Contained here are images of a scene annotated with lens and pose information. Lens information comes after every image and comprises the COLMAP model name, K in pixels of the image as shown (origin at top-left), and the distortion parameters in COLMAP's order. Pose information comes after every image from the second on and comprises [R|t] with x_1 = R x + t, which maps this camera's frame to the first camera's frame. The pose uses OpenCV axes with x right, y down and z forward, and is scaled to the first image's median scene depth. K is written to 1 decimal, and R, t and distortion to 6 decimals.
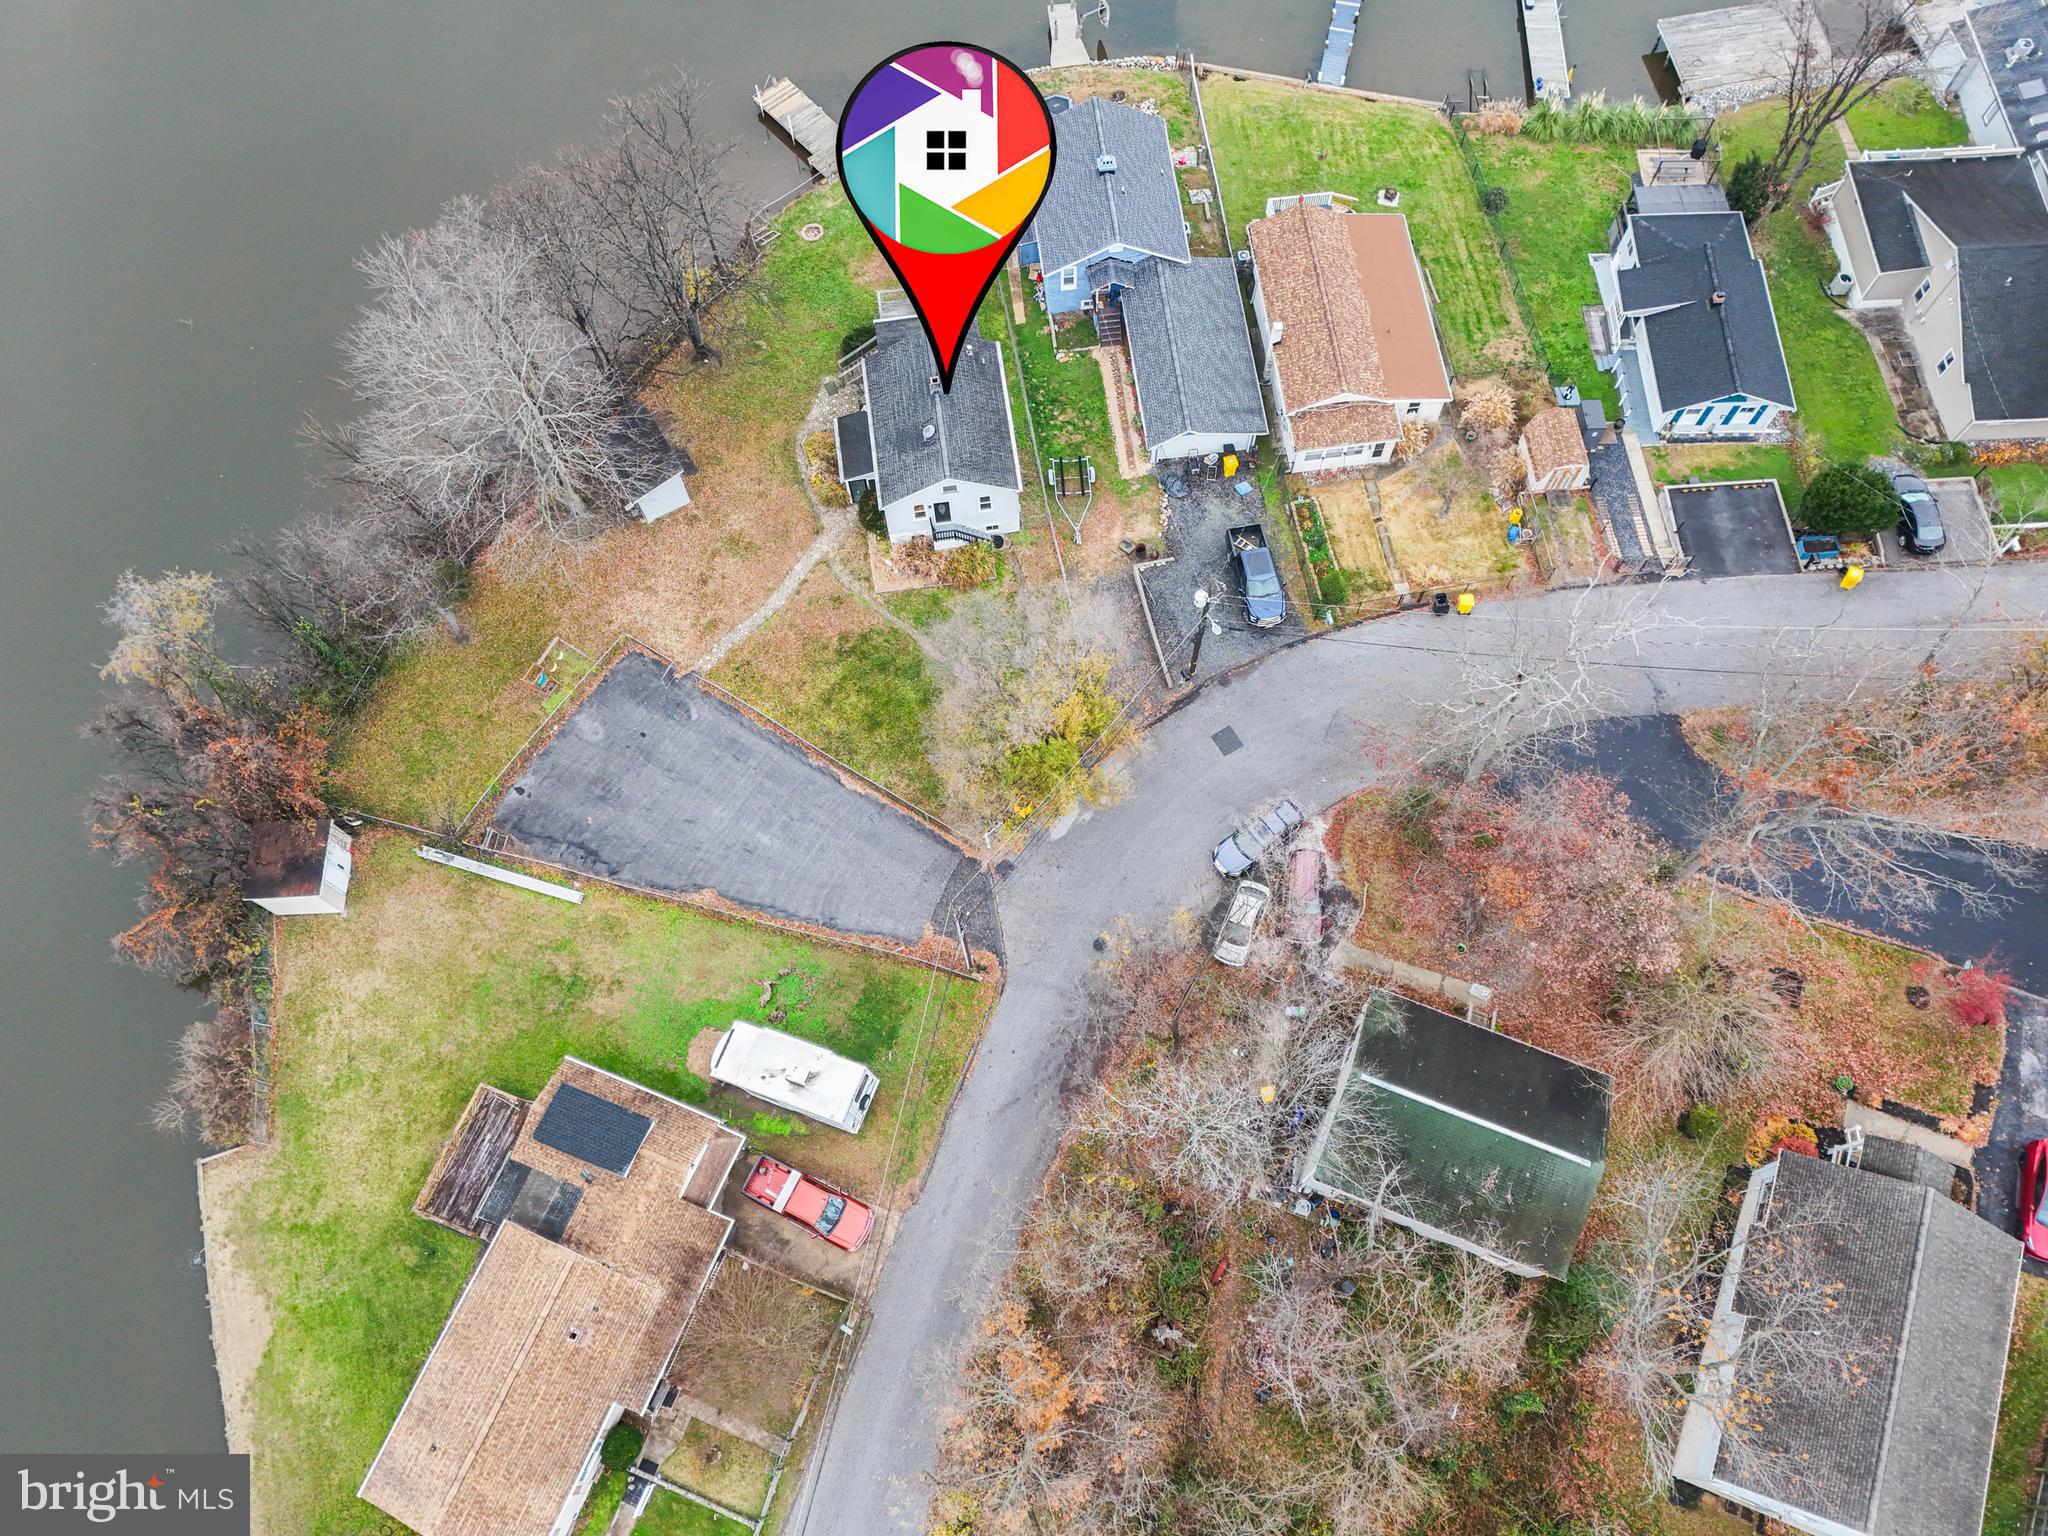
lens RADIAL K [[1534.1, 0, 1030.3], [0, 1534.1, 769.3], [0, 0, 1]] dist [0.077493, -0.062688]
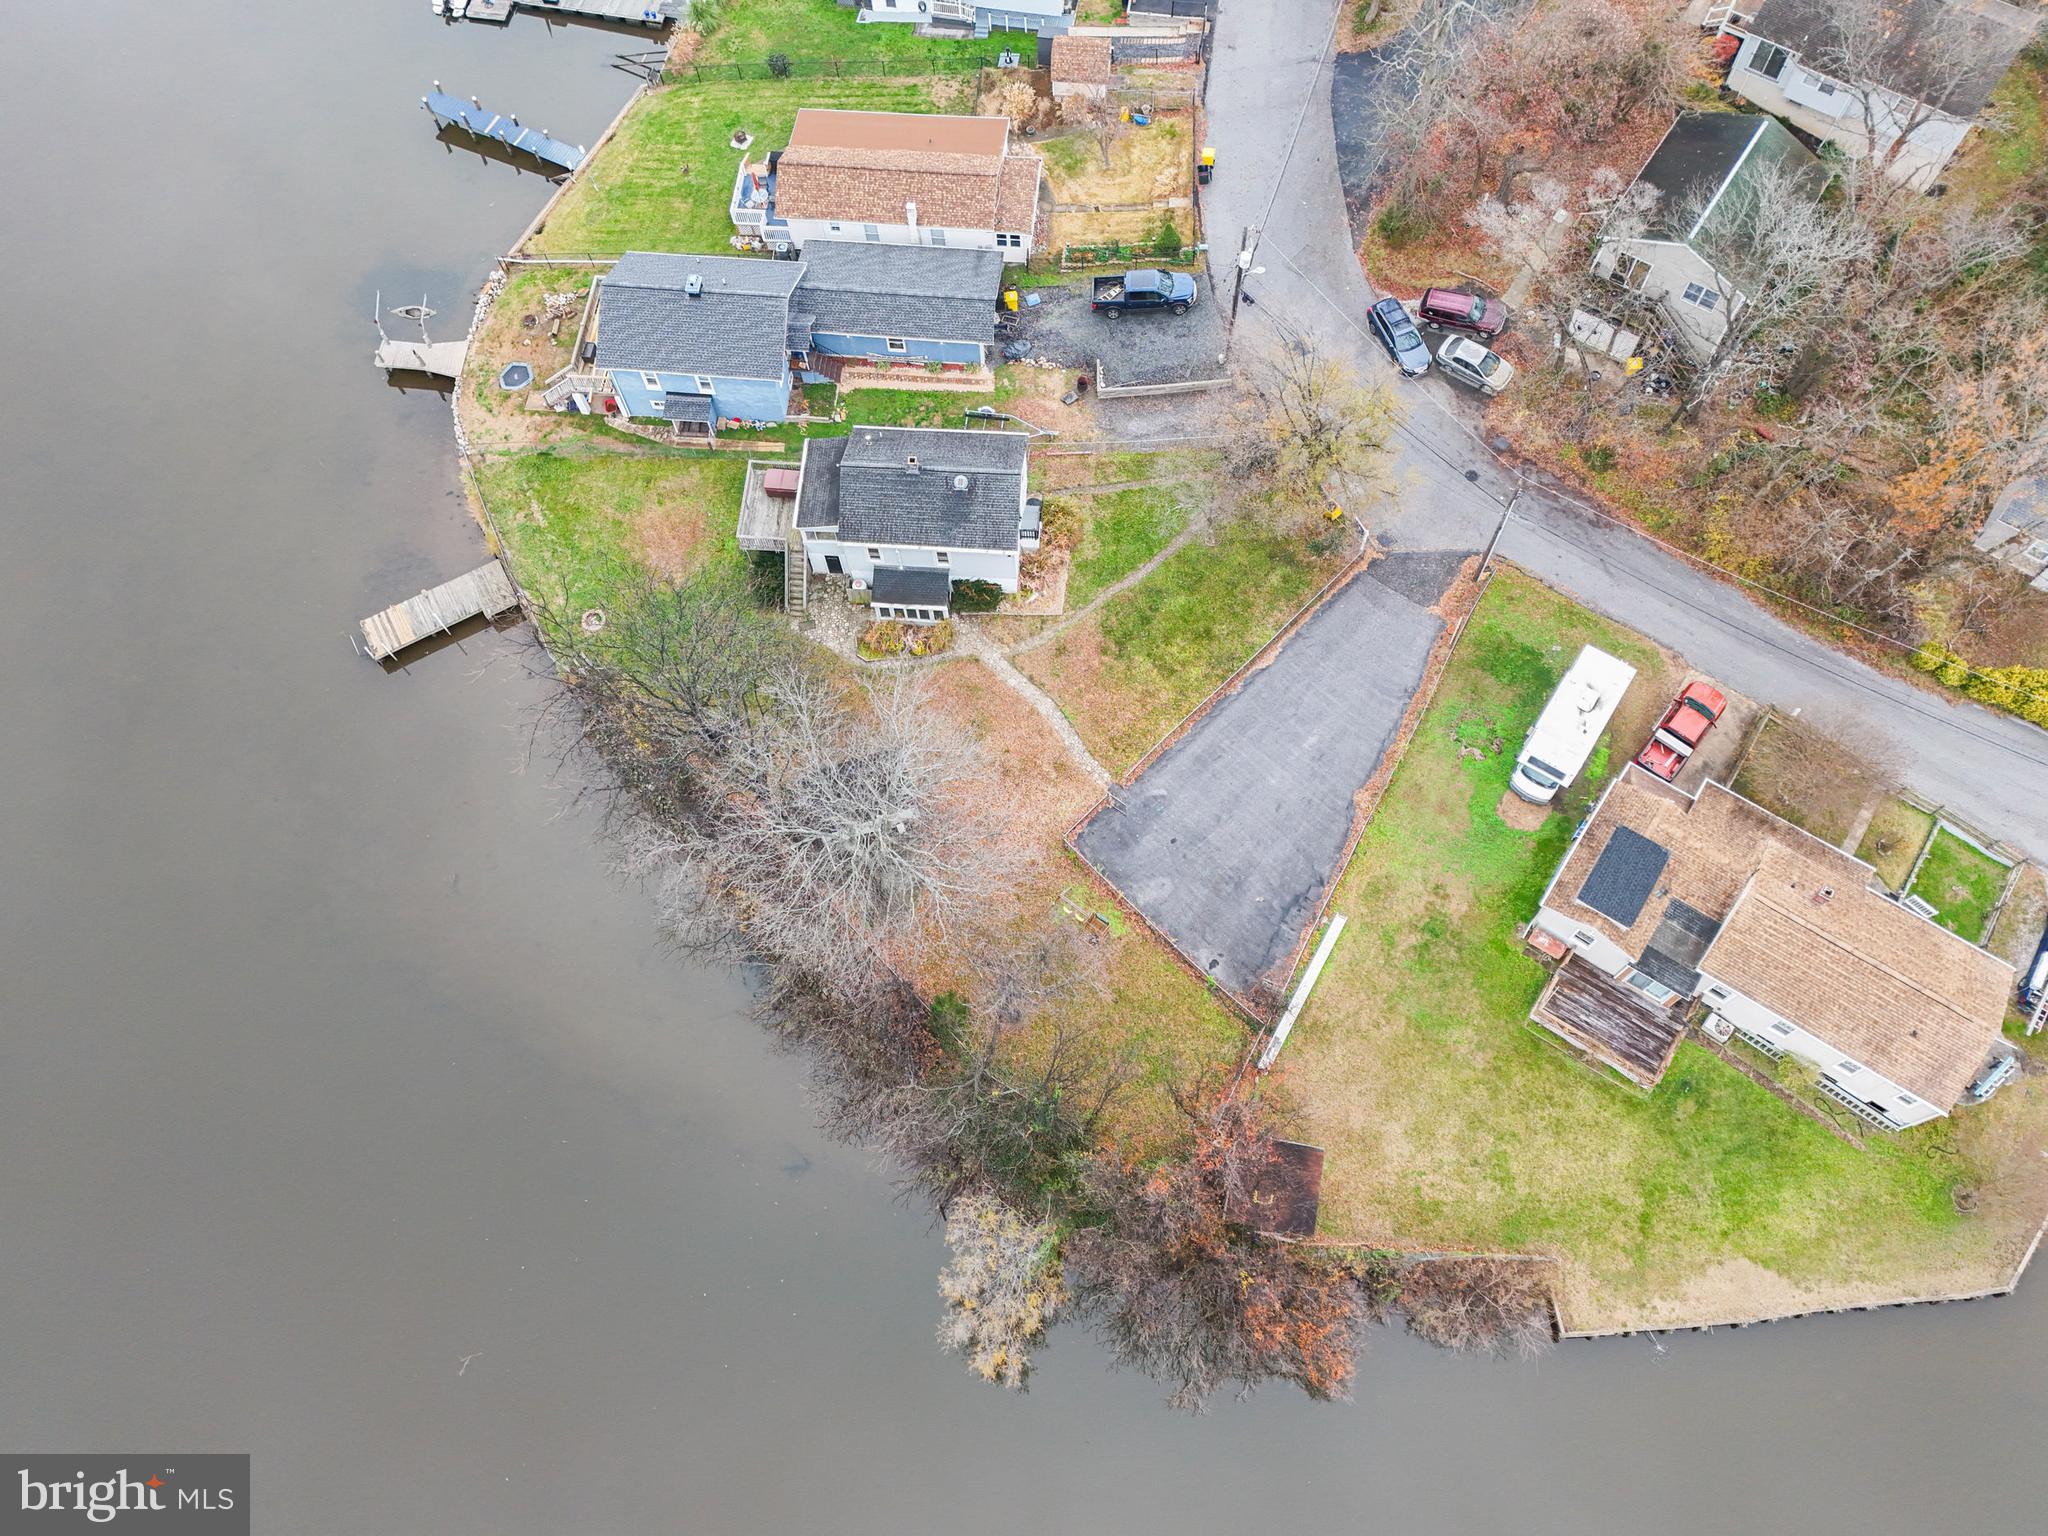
lens RADIAL K [[1535.7, 0, 1042.7], [0, 1535.7, 769.3], [0, 0, 1]] dist [0.078339, -0.065014]
pose [[0.212338, -0.889535, 0.404523, -0.606259], [0.910488, 0.330422, 0.248663, -0.346407], [-0.354858, 0.315513, 0.880072, 0.152510]]
